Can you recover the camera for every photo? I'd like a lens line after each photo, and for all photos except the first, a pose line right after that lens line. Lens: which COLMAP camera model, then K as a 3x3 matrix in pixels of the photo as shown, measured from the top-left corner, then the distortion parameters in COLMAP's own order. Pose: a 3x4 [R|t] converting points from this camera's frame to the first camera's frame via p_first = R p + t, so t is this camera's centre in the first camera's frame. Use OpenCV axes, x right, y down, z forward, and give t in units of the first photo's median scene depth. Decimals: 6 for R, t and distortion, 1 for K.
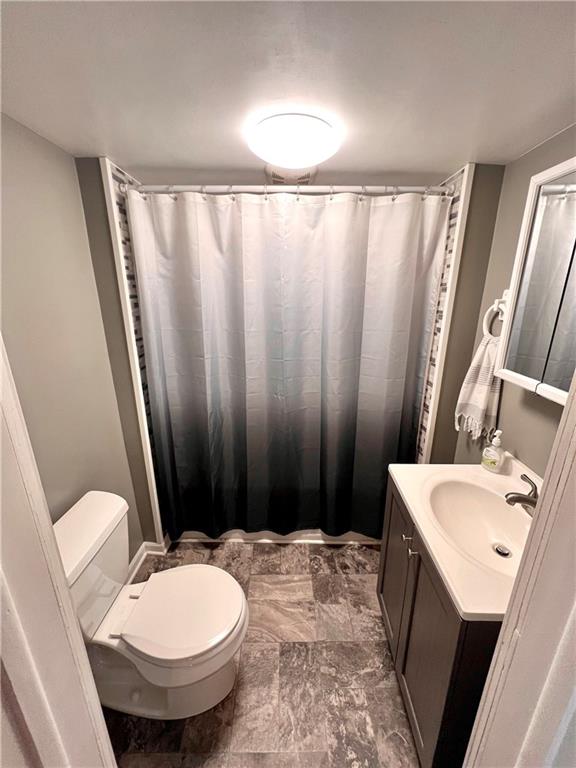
lens RADIAL K [[316.3, 0, 282.7], [0, 316.3, 385.3], [0, 0, 1]] dist [-0.000789, 0.000850]
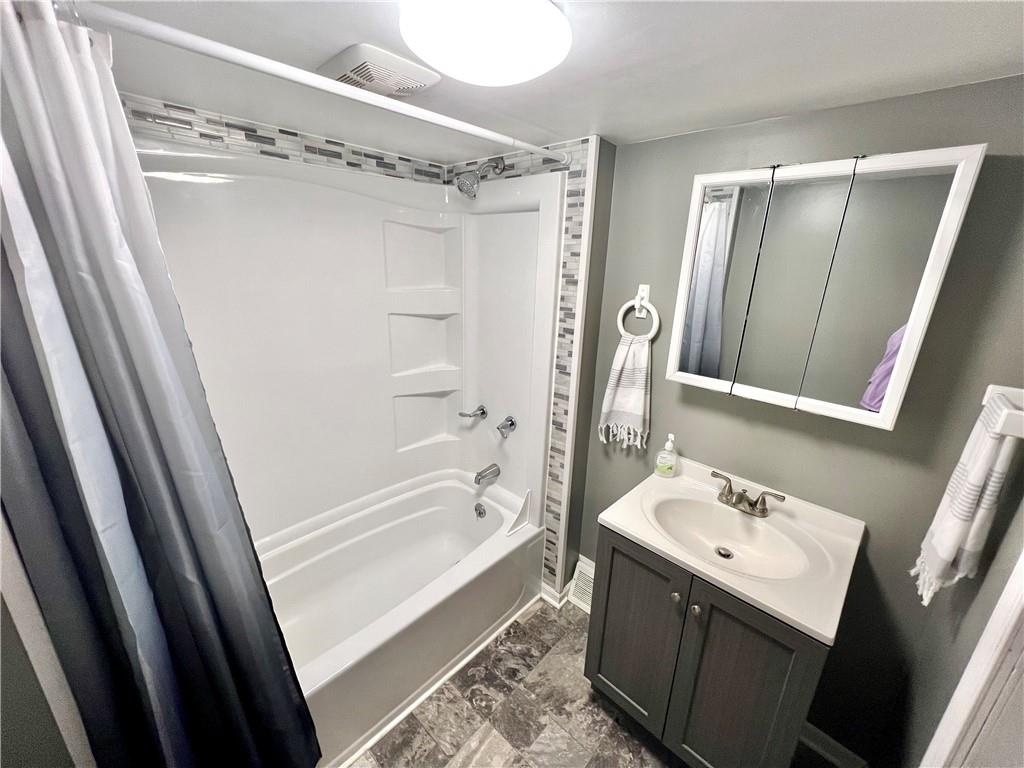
lens RADIAL K [[421.7, 0, 512.8], [0, 421.7, 385.8], [0, 0, 1]] dist [-0.000789, 0.000850]
pose [[0.665602, -0.206878, 0.717060, -0.392470], [0.193493, 0.975794, 0.101917, -0.167740], [-0.720787, 0.070911, 0.689520, 0.347557]]
